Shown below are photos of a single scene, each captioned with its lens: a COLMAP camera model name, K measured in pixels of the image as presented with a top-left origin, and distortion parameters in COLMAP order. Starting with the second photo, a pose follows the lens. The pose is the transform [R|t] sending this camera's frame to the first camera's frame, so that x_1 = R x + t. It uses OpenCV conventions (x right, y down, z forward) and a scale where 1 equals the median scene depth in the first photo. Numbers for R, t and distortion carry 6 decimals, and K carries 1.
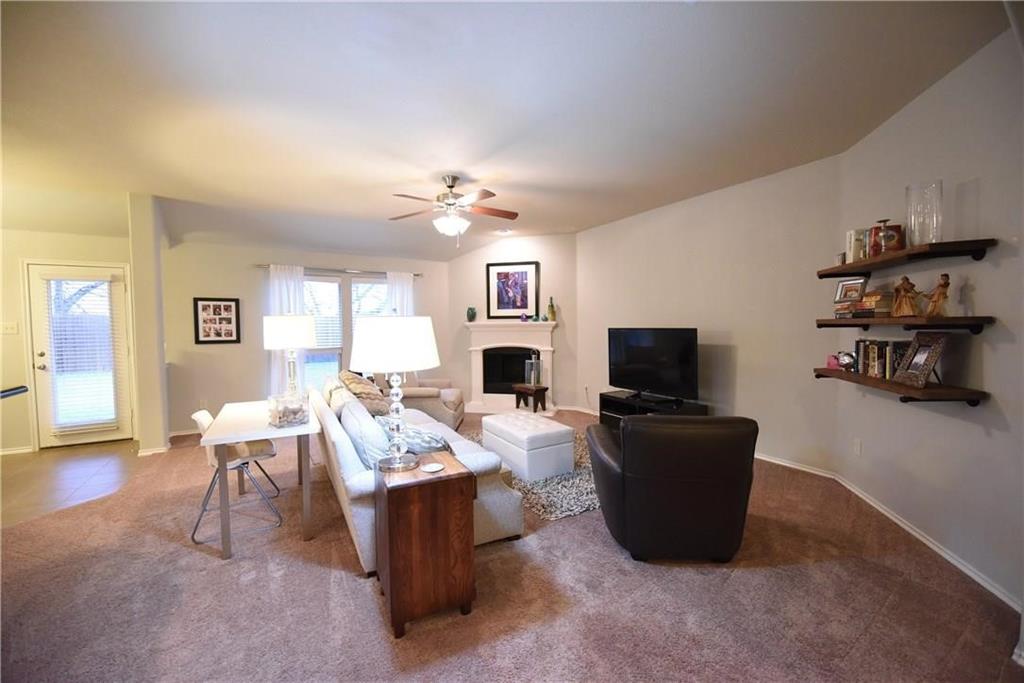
lens RADIAL K [[410.4, 0, 512.2], [0, 410.4, 344.4], [0, 0, 1]] dist [-0.010353, -0.004300]
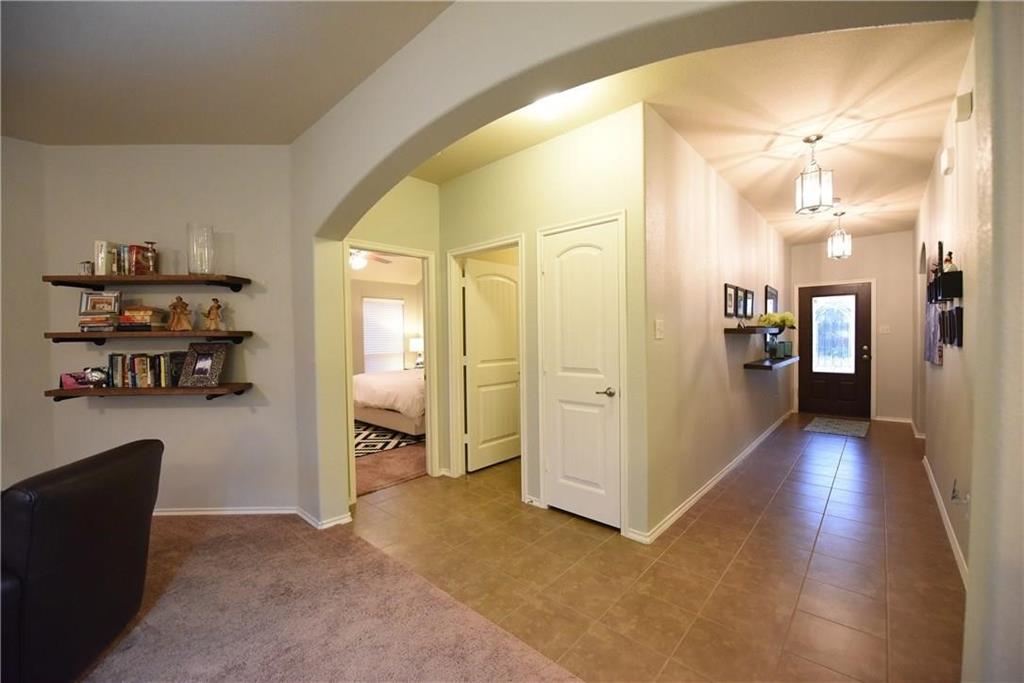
lens RADIAL K [[410.4, 0, 512.2], [0, 410.4, 344.4], [0, 0, 1]] dist [-0.010353, -0.004300]
pose [[-0.284941, -0.006187, 0.958525, -0.425394], [0.058602, 0.997996, 0.023862, -0.000778], [-0.956752, 0.062971, -0.284008, 0.410026]]
